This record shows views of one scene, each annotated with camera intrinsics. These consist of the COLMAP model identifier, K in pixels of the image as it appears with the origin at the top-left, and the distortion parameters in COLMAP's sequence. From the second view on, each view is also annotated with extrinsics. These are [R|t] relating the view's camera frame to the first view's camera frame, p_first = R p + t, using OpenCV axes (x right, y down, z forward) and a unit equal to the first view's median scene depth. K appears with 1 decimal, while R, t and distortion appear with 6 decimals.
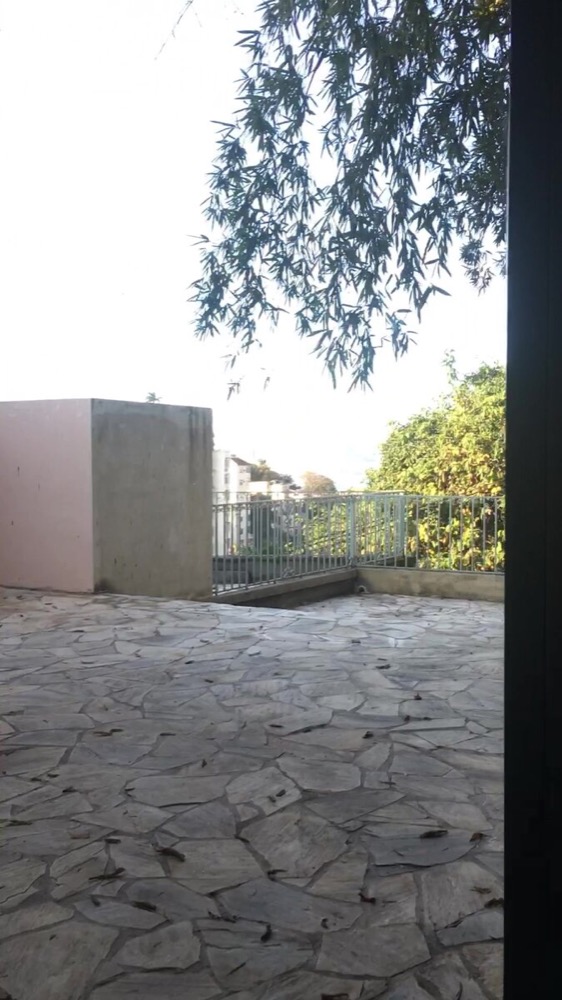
lens RADIAL K [[999.6, 0, 336.7], [0, 999.6, 528.4], [0, 0, 1]] dist [-0.005820, -0.016046]
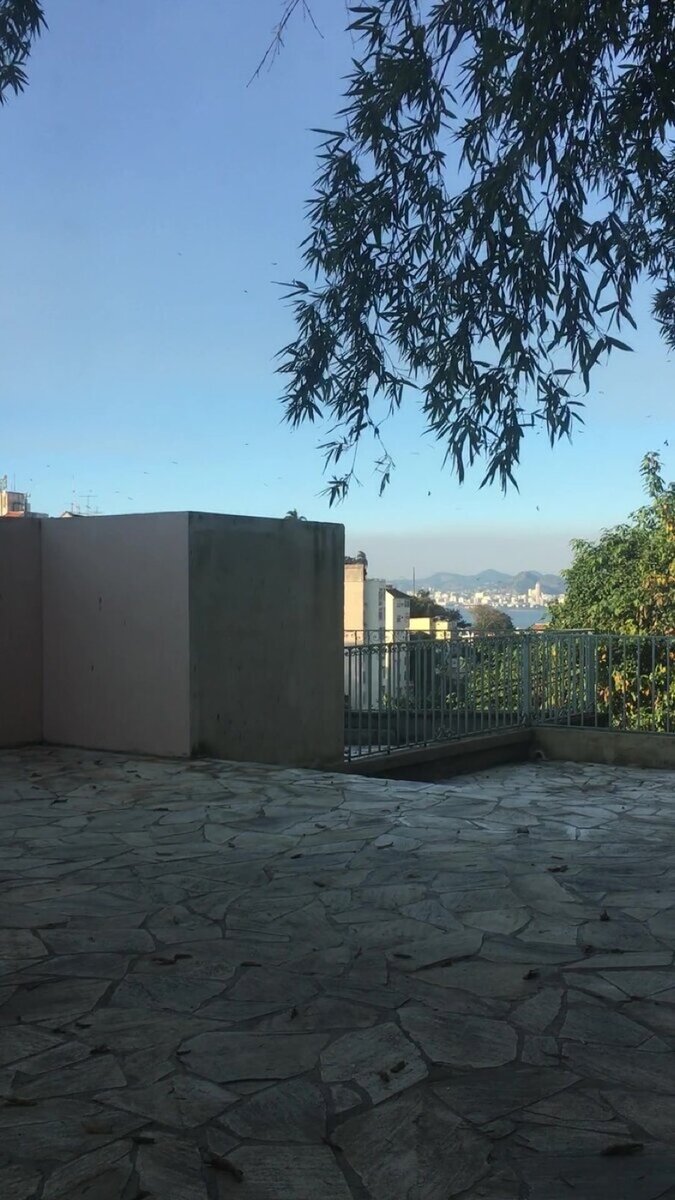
lens RADIAL K [[1210.1, 0, 362.4], [0, 1210.1, 595.5], [0, 0, 1]] dist [0.073237, -0.145019]
pose [[0.992352, 0.000477, -0.123442, 0.018903], [-0.008472, 0.997898, -0.064252, -0.005326], [0.123152, 0.064806, 0.990270, 0.110728]]
